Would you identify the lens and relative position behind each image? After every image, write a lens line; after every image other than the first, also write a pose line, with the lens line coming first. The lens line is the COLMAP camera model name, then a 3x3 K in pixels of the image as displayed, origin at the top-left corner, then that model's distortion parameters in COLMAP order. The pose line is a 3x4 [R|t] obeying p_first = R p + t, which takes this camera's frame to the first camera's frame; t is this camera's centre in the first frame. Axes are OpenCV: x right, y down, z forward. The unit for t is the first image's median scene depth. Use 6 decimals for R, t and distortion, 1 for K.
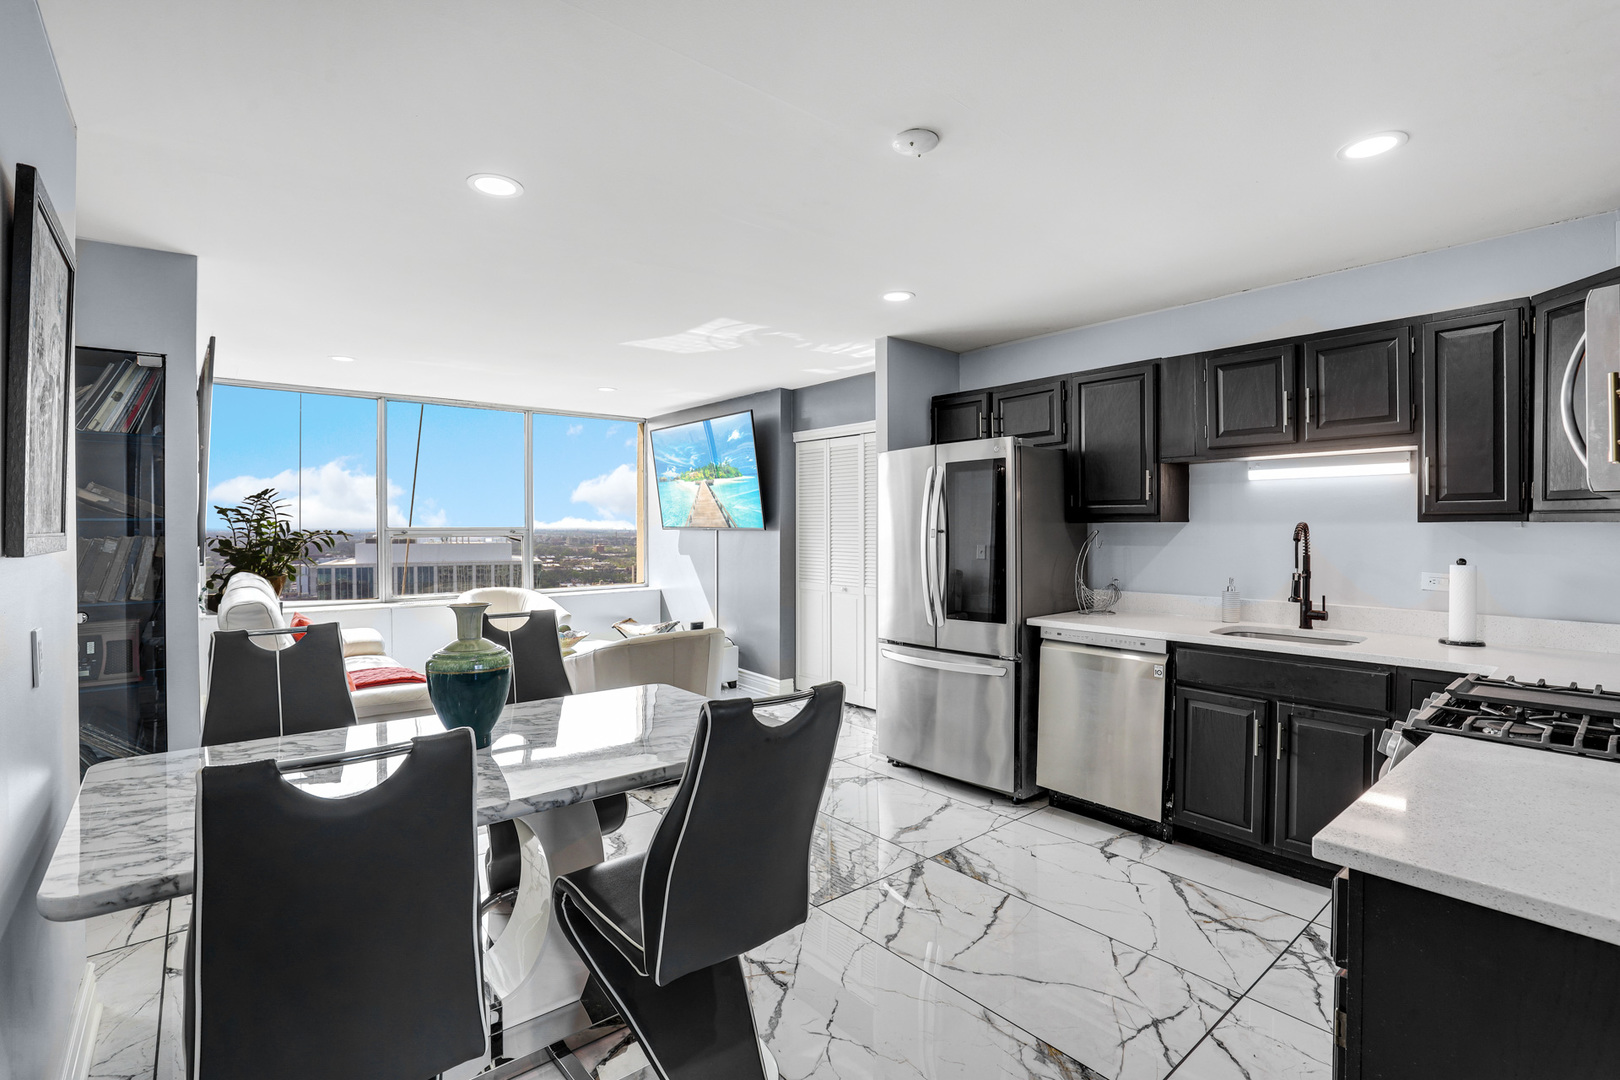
lens RADIAL K [[745.9, 0, 815.1], [0, 745.9, 529.0], [0, 0, 1]] dist [-0.023045, 0.000656]
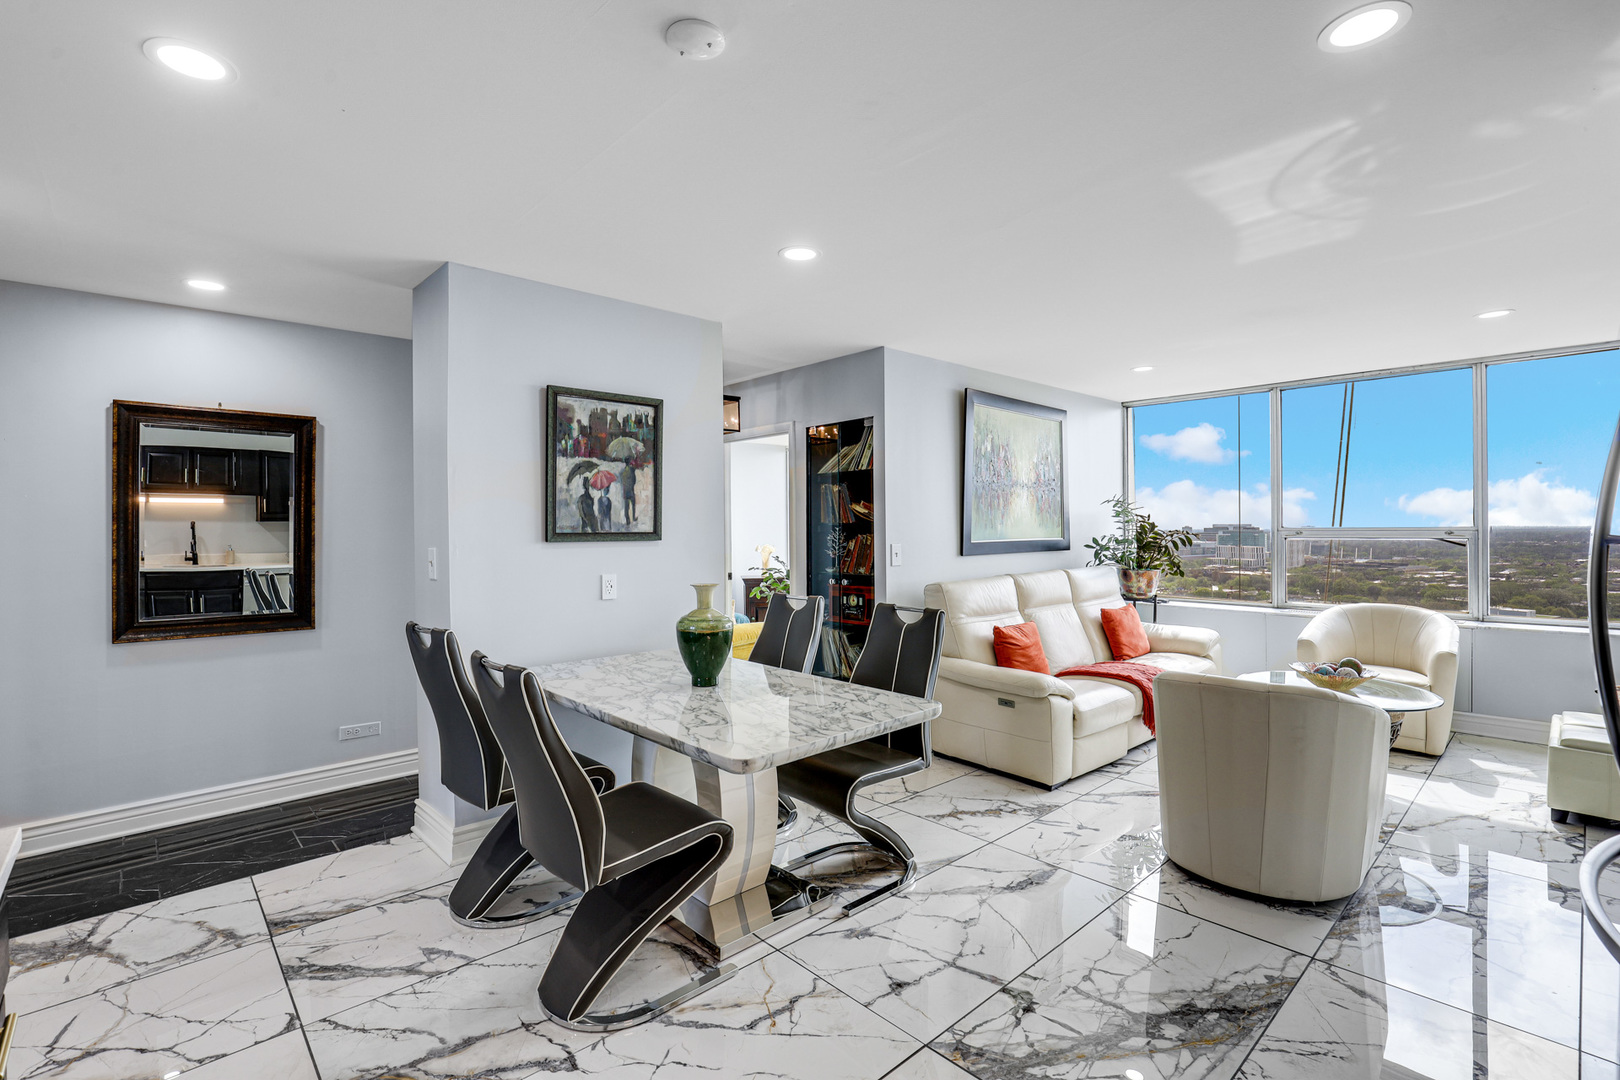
lens RADIAL K [[745.9, 0, 815.1], [0, 745.9, 529.0], [0, 0, 1]] dist [-0.023045, 0.000656]
pose [[0.055499, 0.003241, -0.998453, 0.662465], [0.001972, 0.999992, 0.003355, -0.006514], [0.998457, -0.002155, 0.055493, 0.775230]]
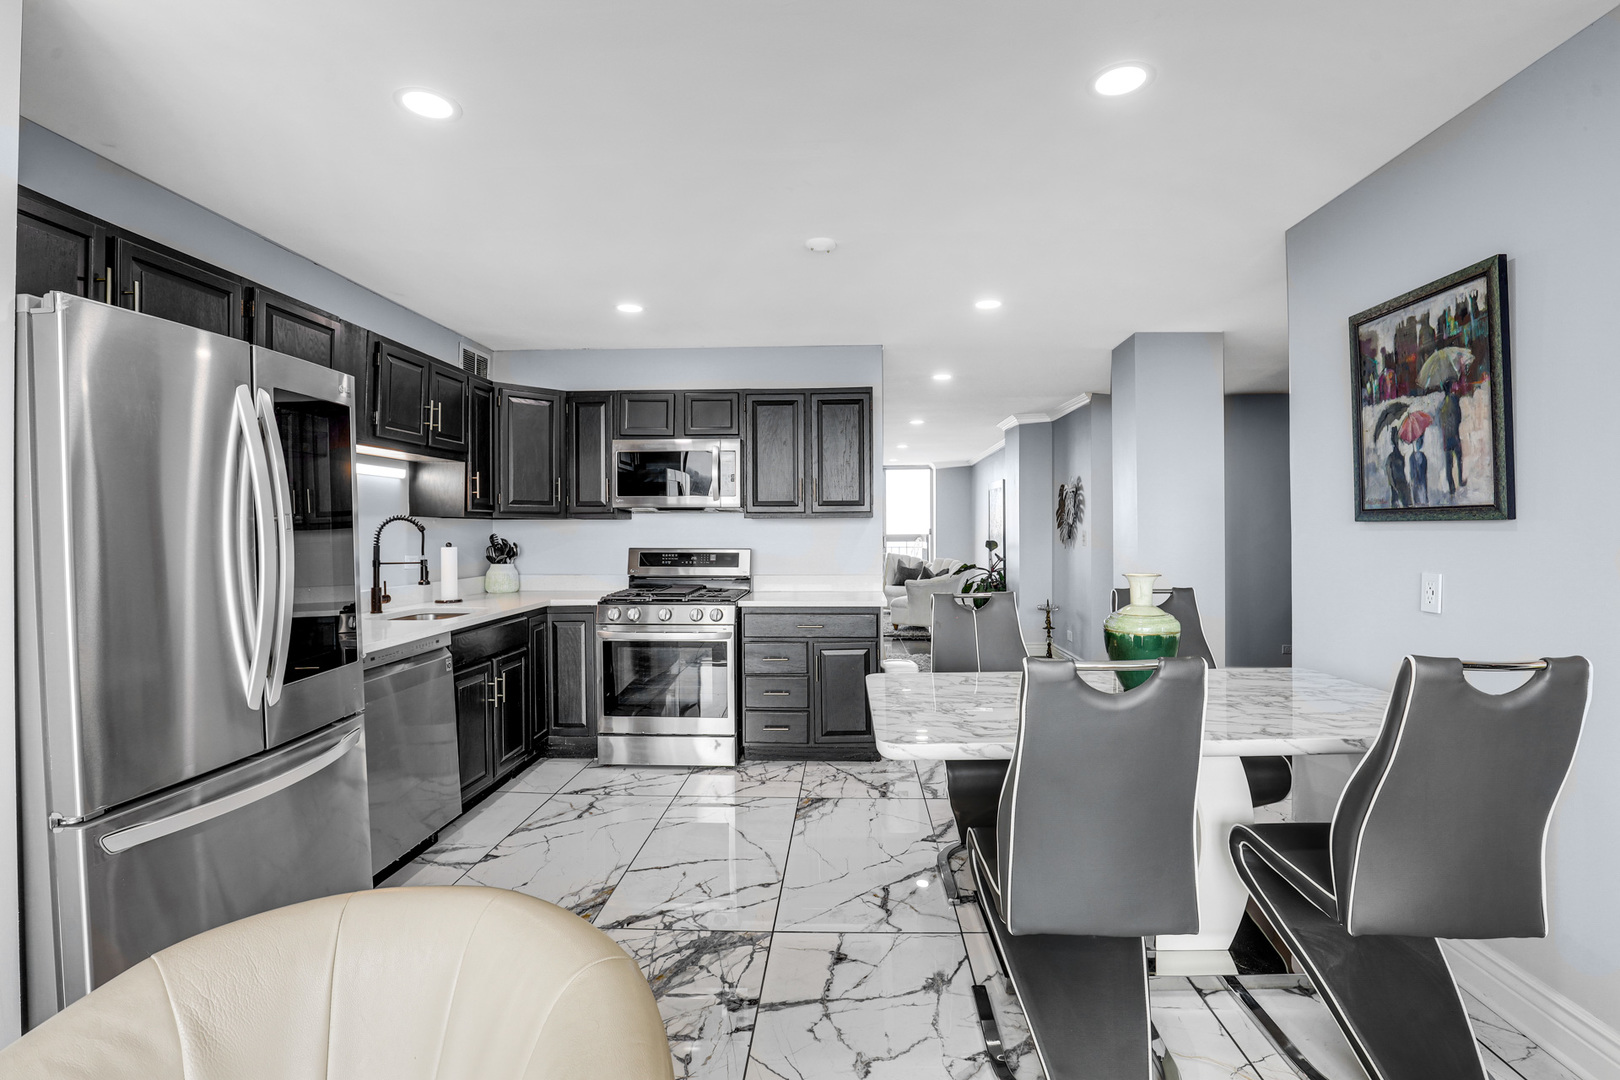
lens RADIAL K [[745.9, 0, 815.1], [0, 745.9, 529.0], [0, 0, 1]] dist [-0.023045, 0.000656]
pose [[-0.734168, 0.006931, 0.678933, -0.593495], [0.008803, 0.999961, -0.000689, 0.019648], [-0.678911, 0.005471, -0.734200, 1.480160]]
